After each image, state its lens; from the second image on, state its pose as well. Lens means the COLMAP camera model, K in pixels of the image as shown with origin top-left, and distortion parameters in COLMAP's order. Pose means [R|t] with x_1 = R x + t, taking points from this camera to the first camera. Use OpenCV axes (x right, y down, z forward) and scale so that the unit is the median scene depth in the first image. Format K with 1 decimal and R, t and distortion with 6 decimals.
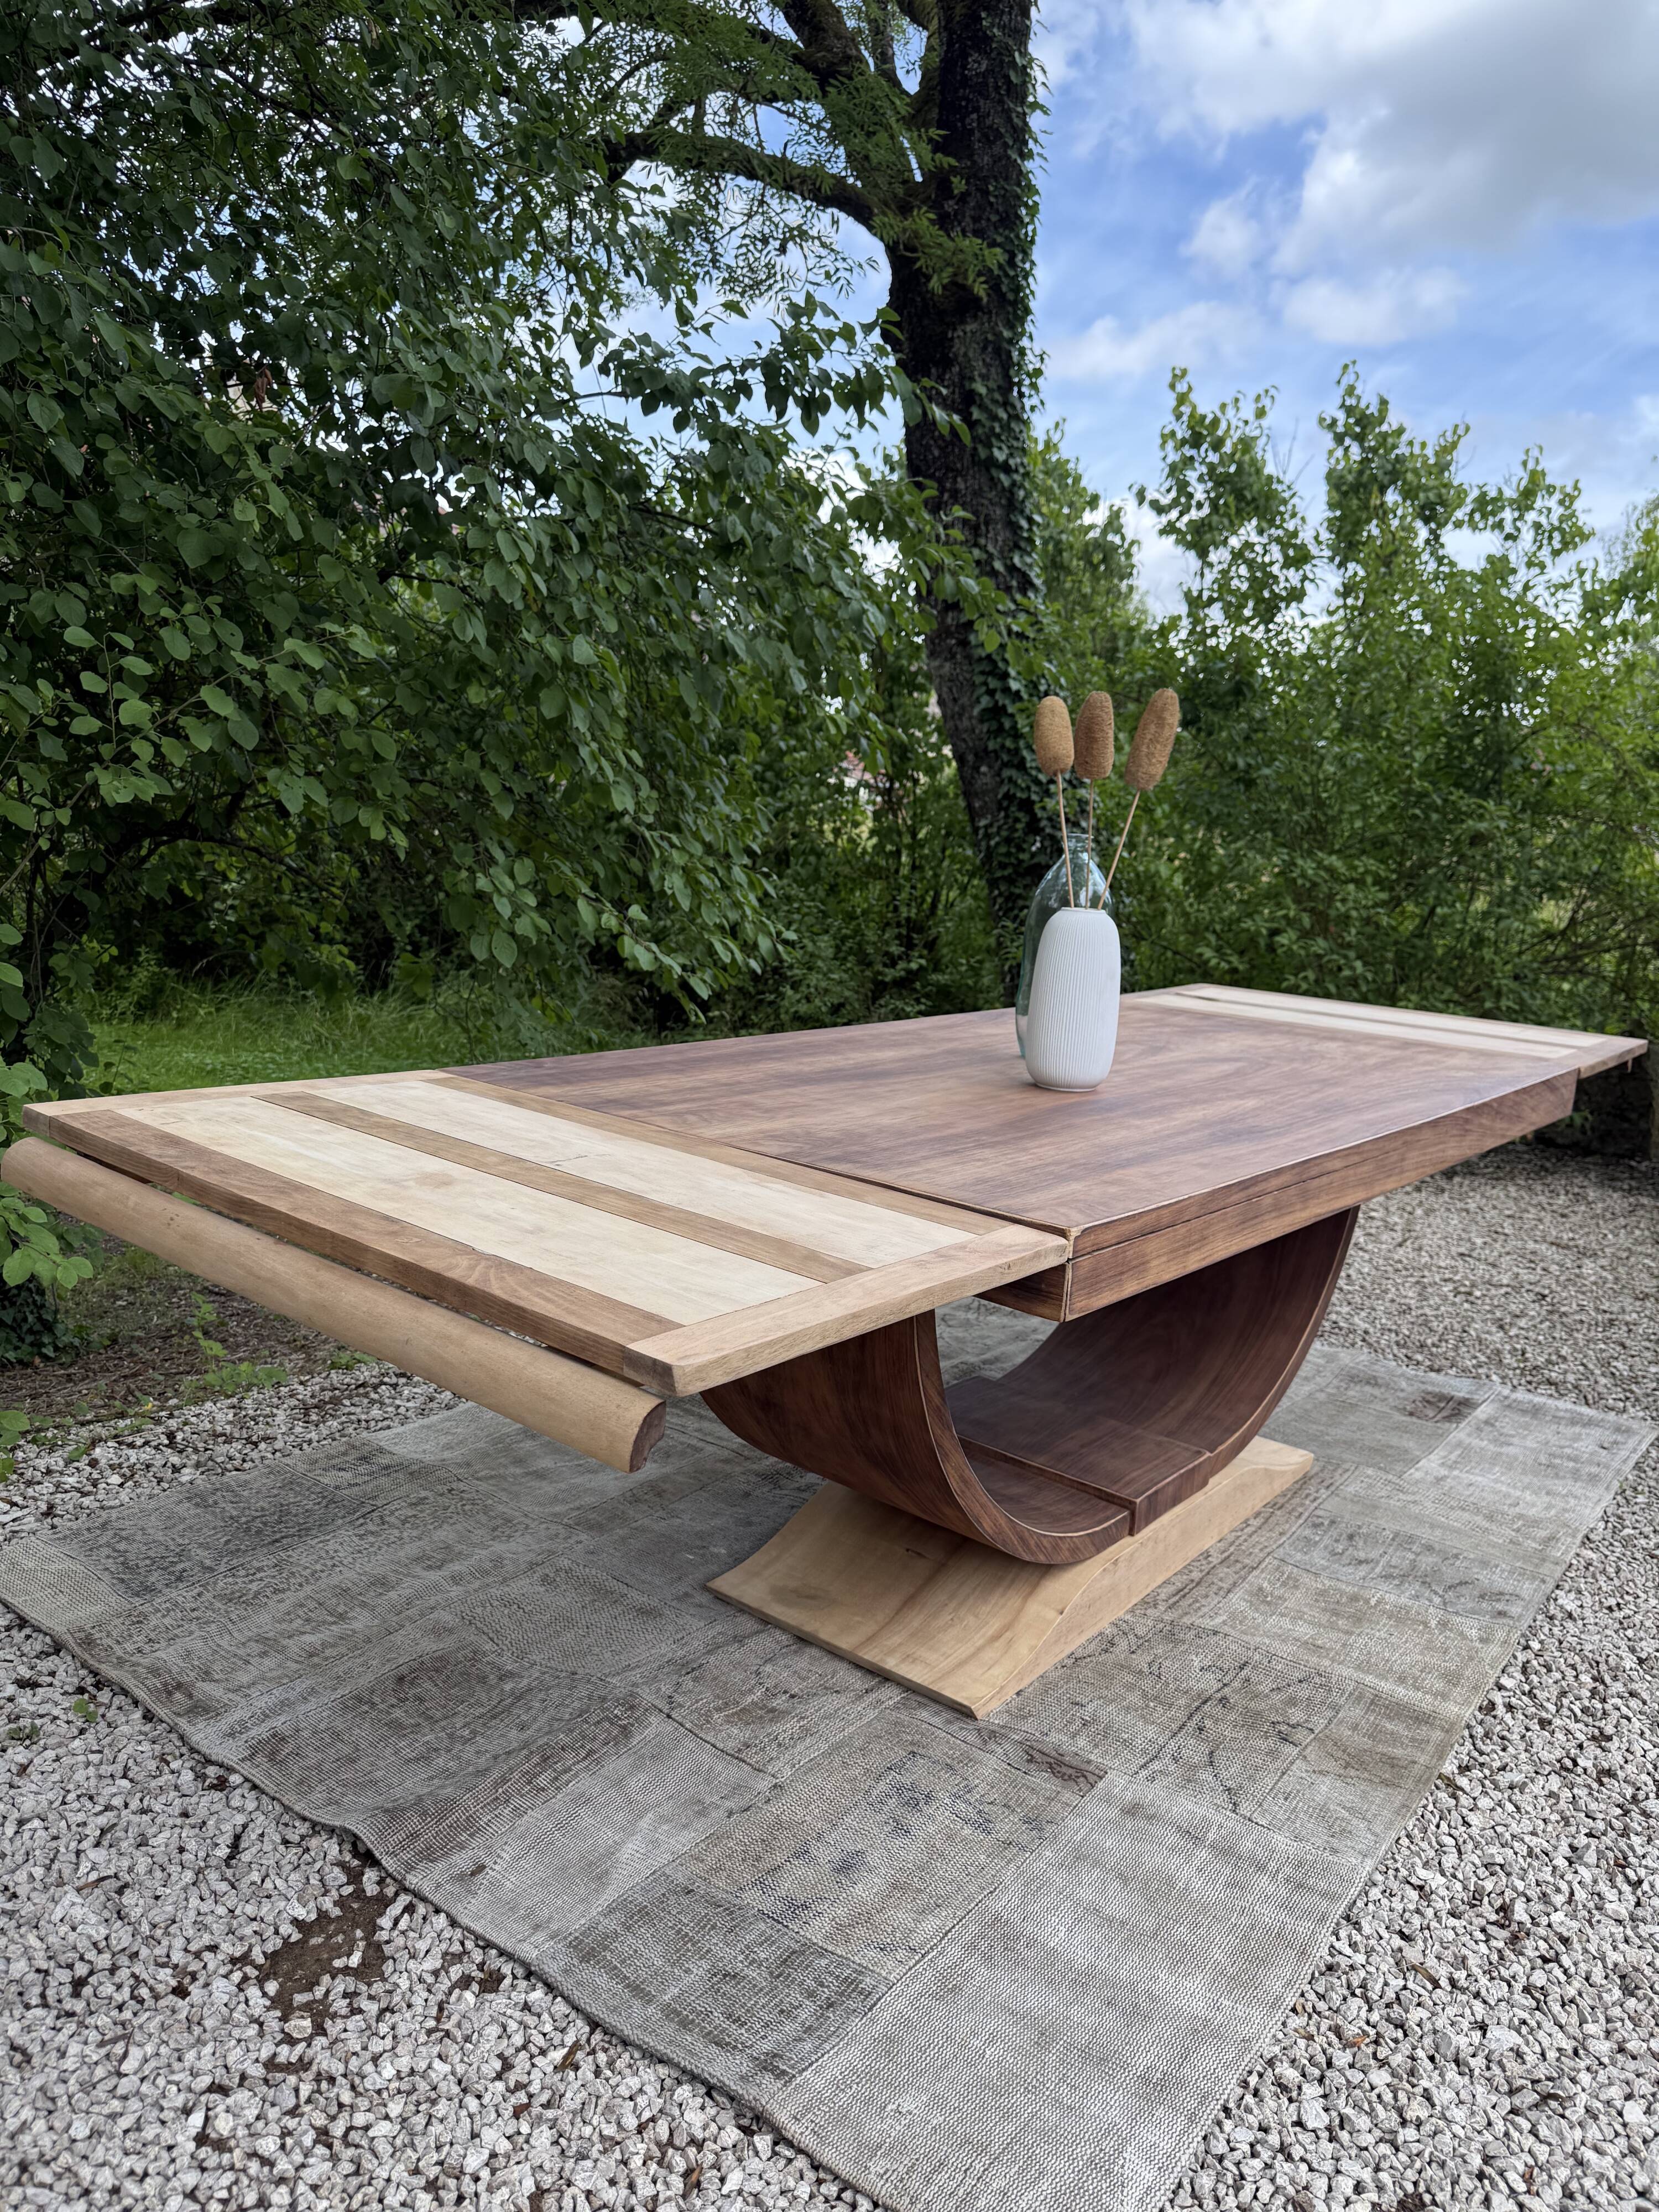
lens RADIAL K [[1561.3, 0, 810.0], [0, 1561.3, 1063.4], [0, 0, 1]] dist [0.024249, -0.027809]
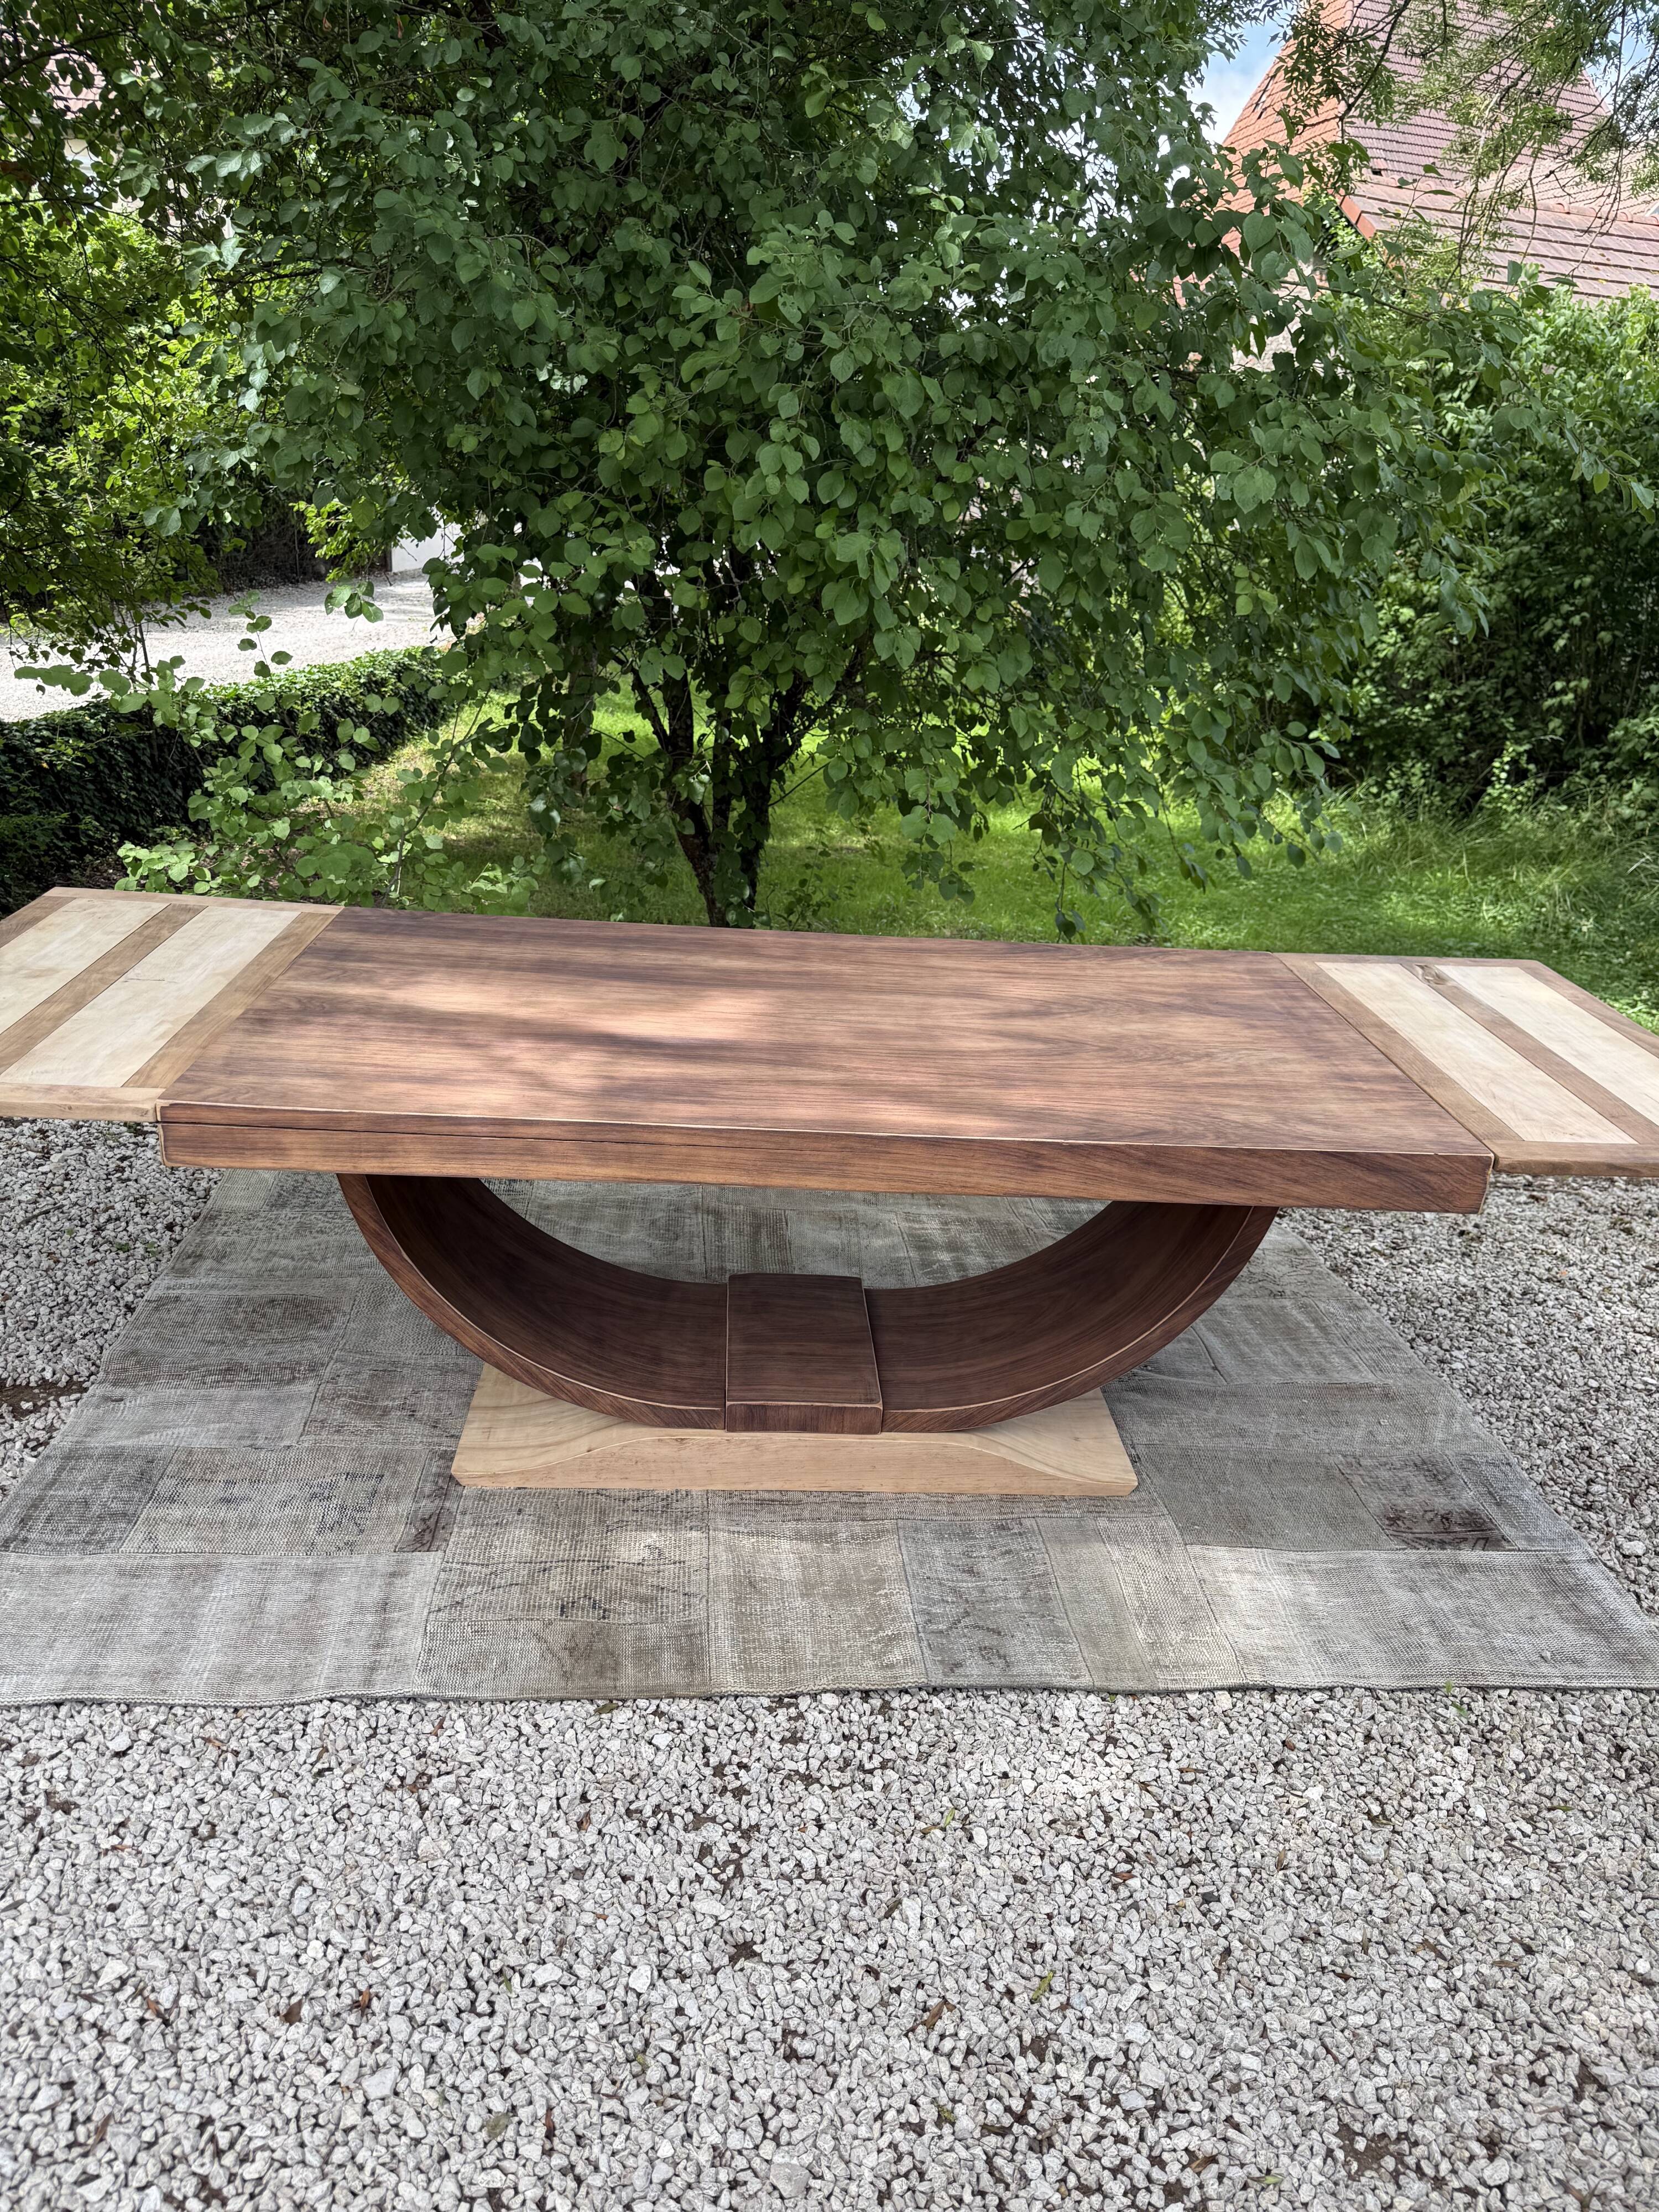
lens RADIAL K [[1569.3, 0, 828.6], [0, 1569.3, 1095.5], [0, 0, 1]] dist [0.019089, -0.022769]
pose [[0.676691, 0.252263, -0.691702, 1.176642], [-0.141308, 0.966505, 0.214242, -0.213648], [0.722579, -0.047233, 0.689673, 0.375052]]
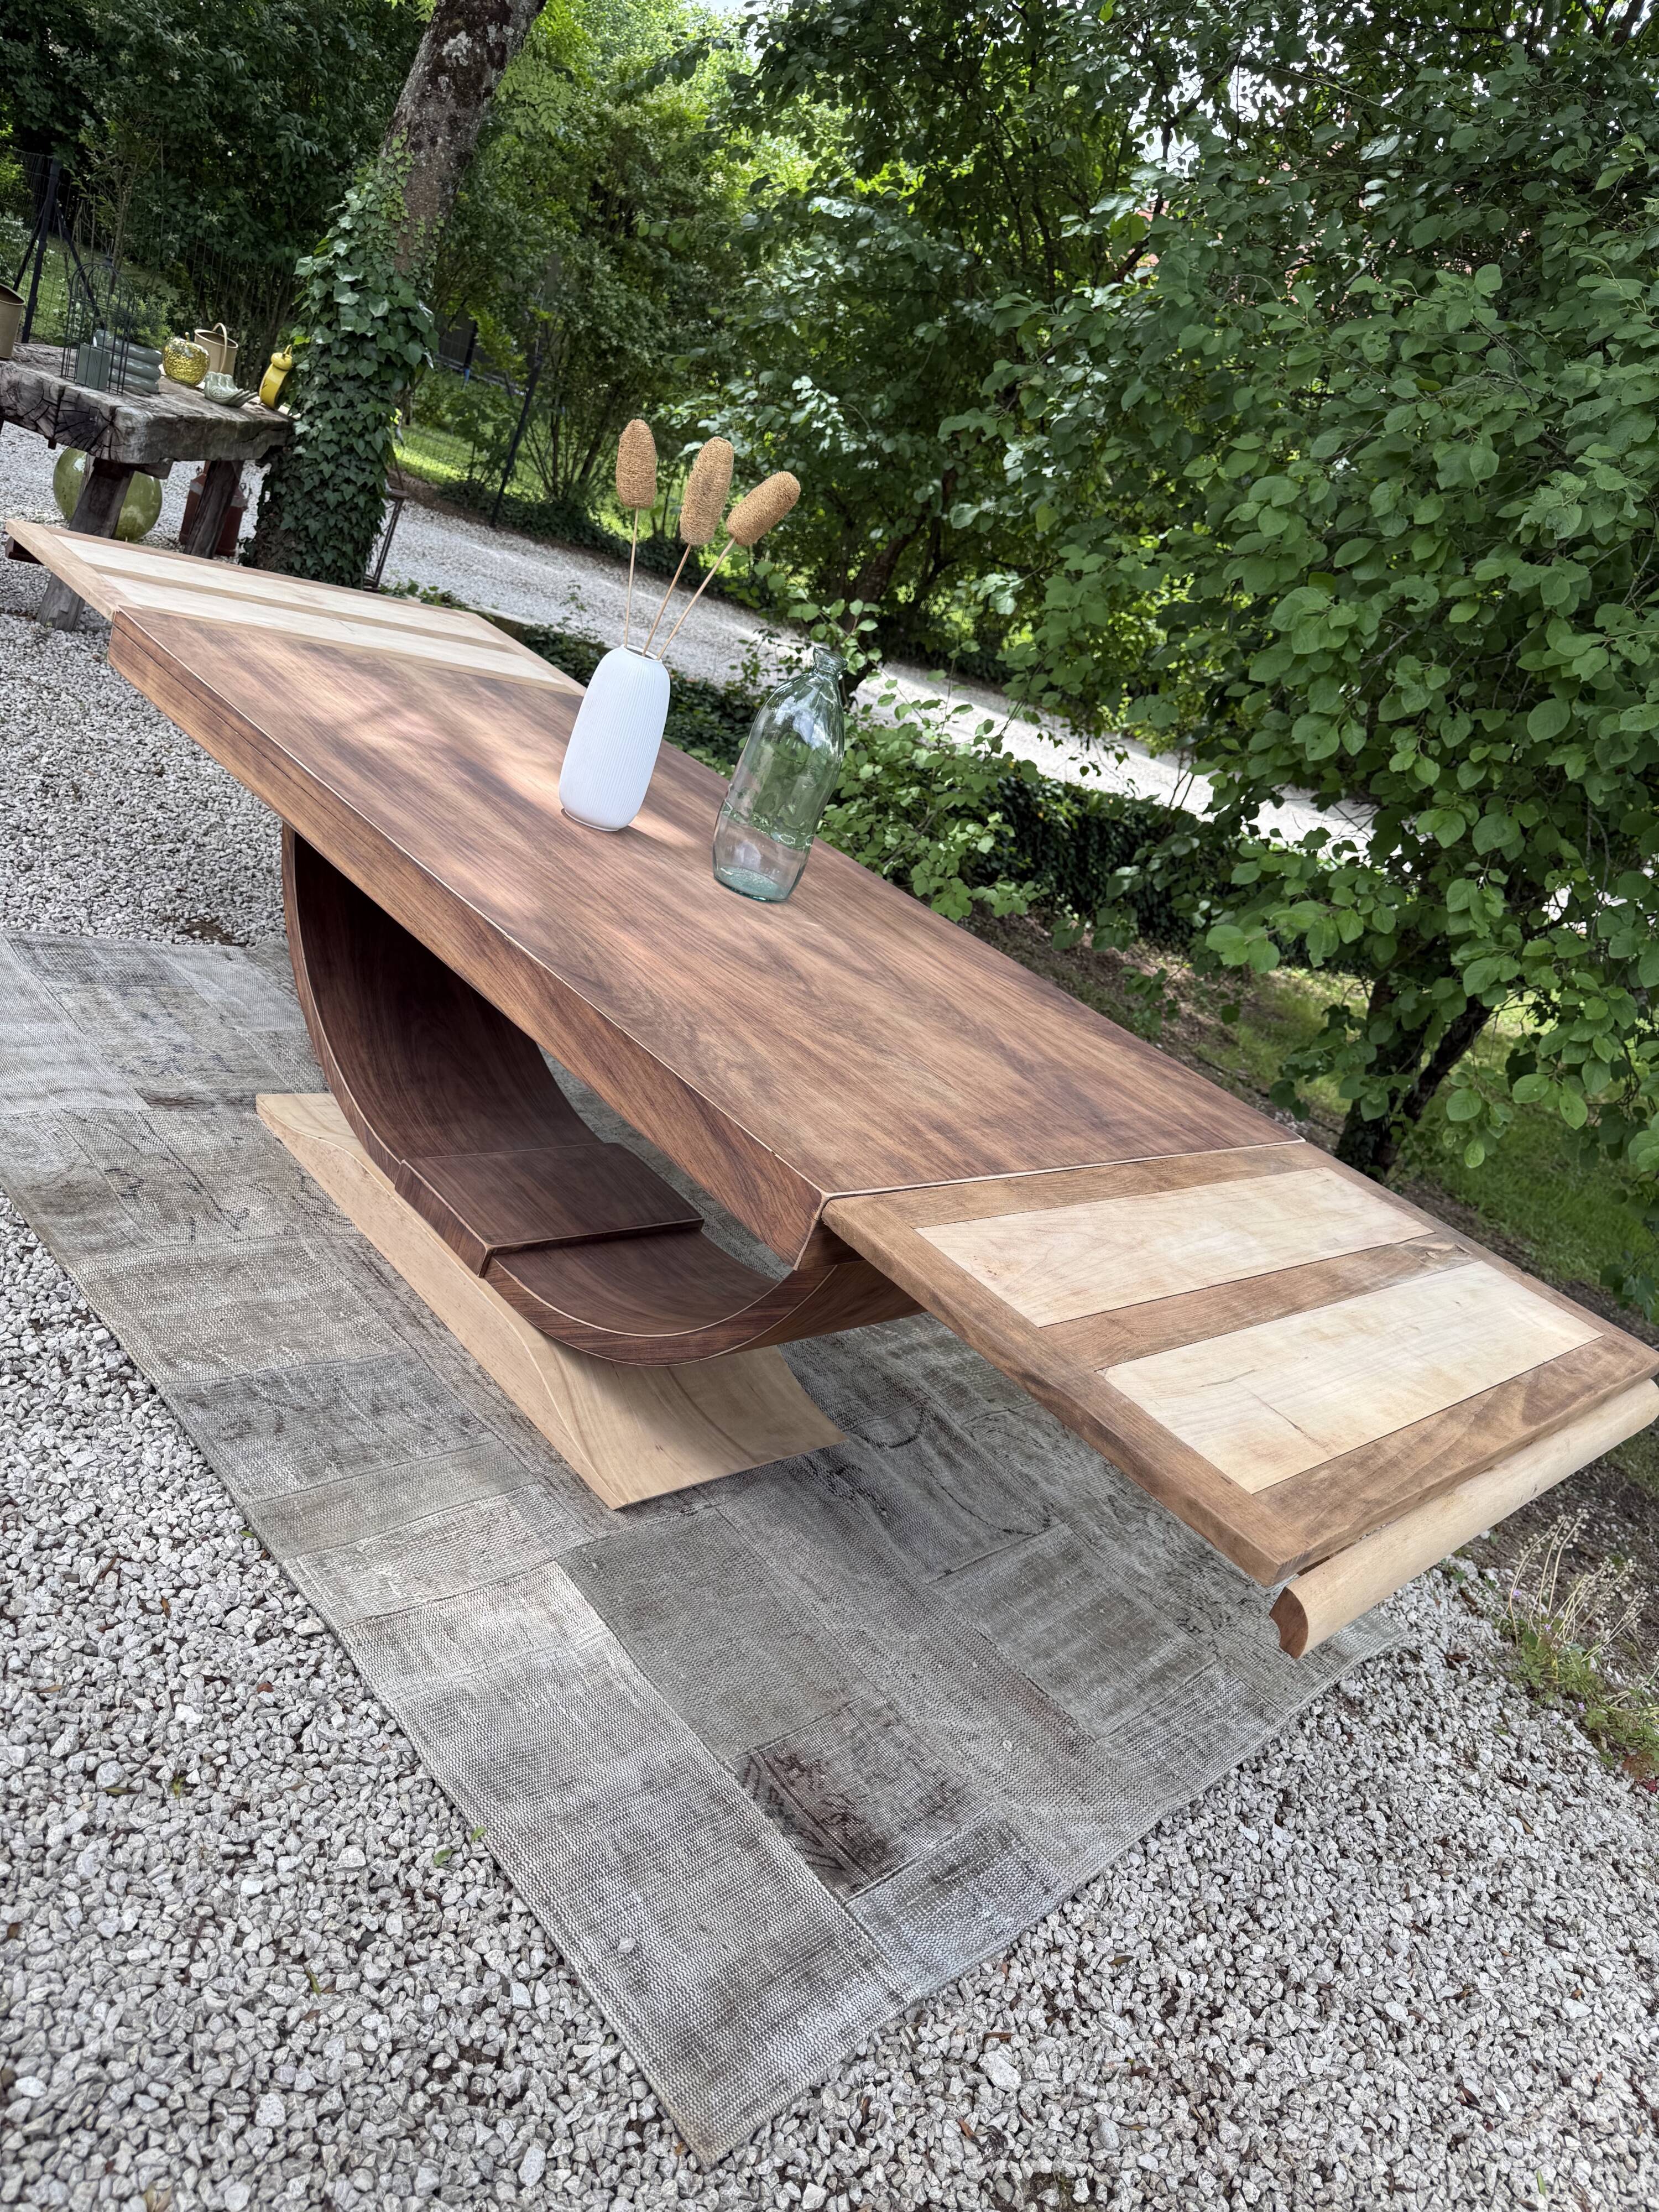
lens RADIAL K [[1569.3, 0, 828.6], [0, 1569.3, 1095.5], [0, 0, 1]] dist [0.019089, -0.022769]
pose [[-0.093208, 0.289355, -0.952673, 1.468642], [-0.495921, 0.816207, 0.296426, -0.273986], [0.863351, 0.500080, 0.067420, 1.419509]]
